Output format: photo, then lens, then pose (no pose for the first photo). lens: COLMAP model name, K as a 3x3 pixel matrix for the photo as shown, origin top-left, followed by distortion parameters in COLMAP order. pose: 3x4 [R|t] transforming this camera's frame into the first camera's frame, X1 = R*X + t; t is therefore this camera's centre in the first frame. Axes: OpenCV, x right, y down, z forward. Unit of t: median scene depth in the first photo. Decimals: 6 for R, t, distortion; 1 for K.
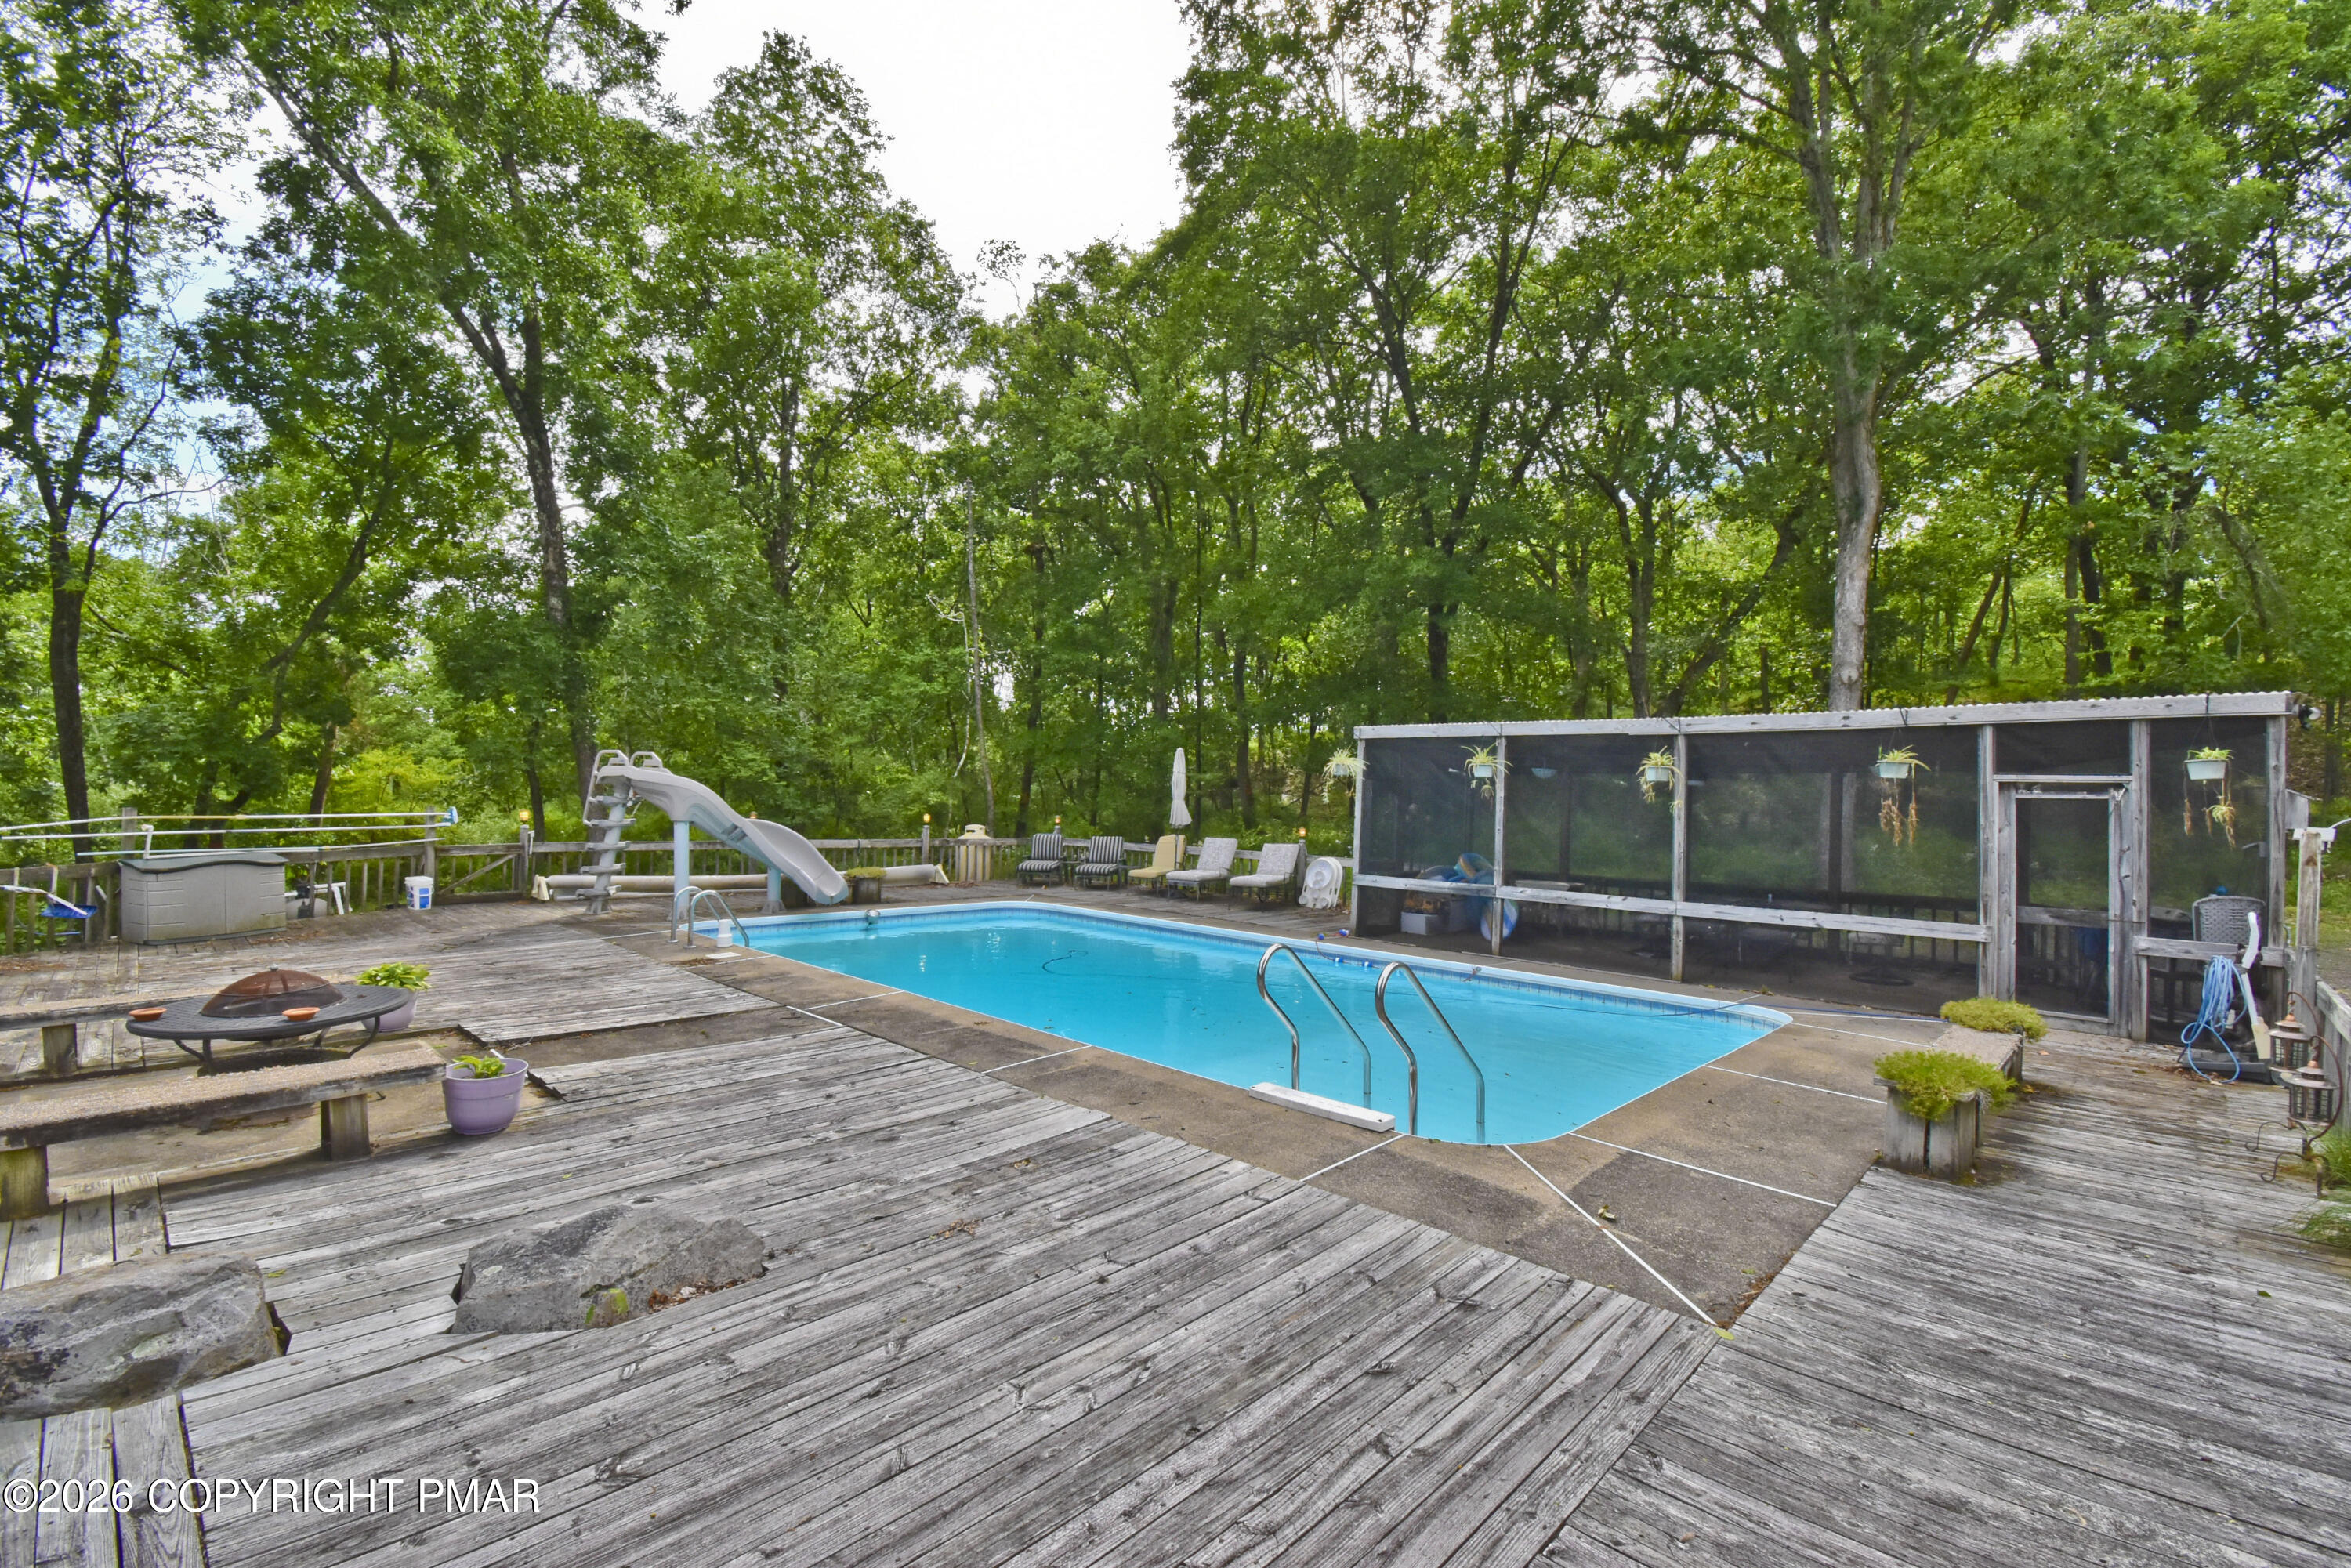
lens RADIAL K [[1028.8, 0, 1185.3], [0, 1028.8, 803.1], [0, 0, 1]] dist [0.018549, -0.000039]
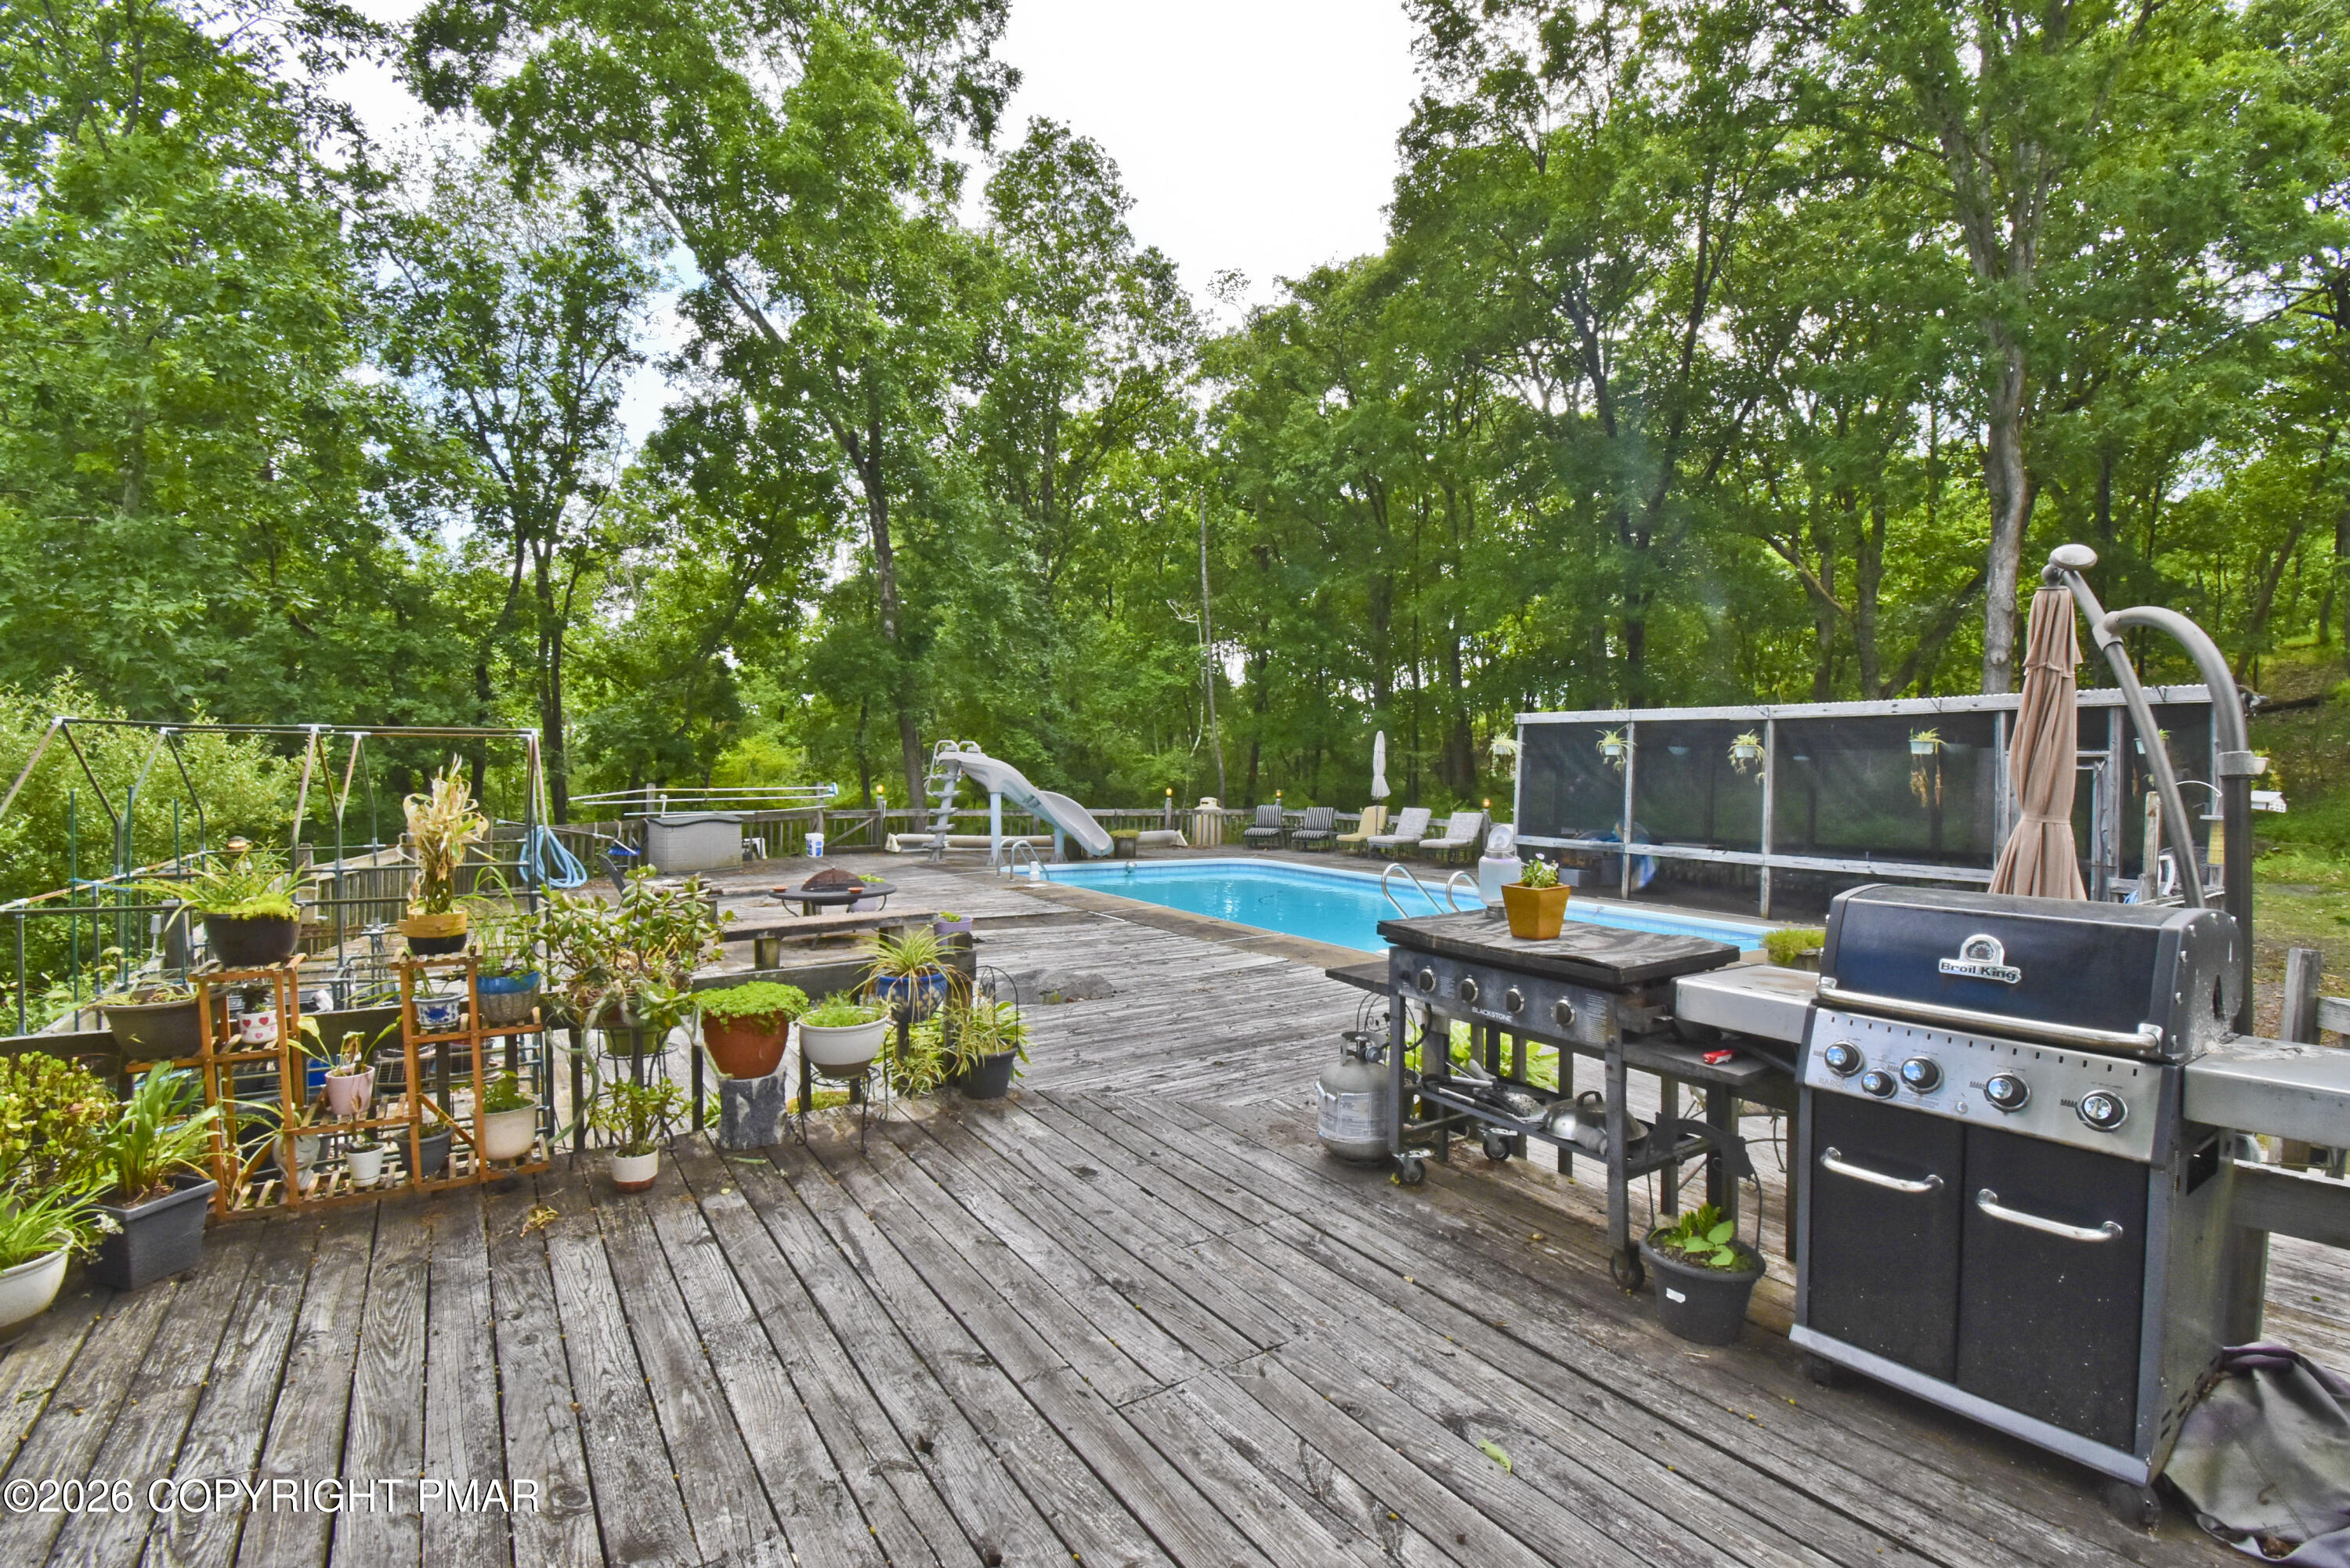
lens RADIAL K [[1028.4, 0, 1184.8], [0, 1028.4, 803.1], [0, 0, 1]] dist [0.018549, -0.000039]
pose [[0.974951, 0.001580, -0.222414, 0.038548], [0.003361, 0.999756, 0.021832, 0.002269], [0.222394, -0.022033, 0.974708, -0.191569]]
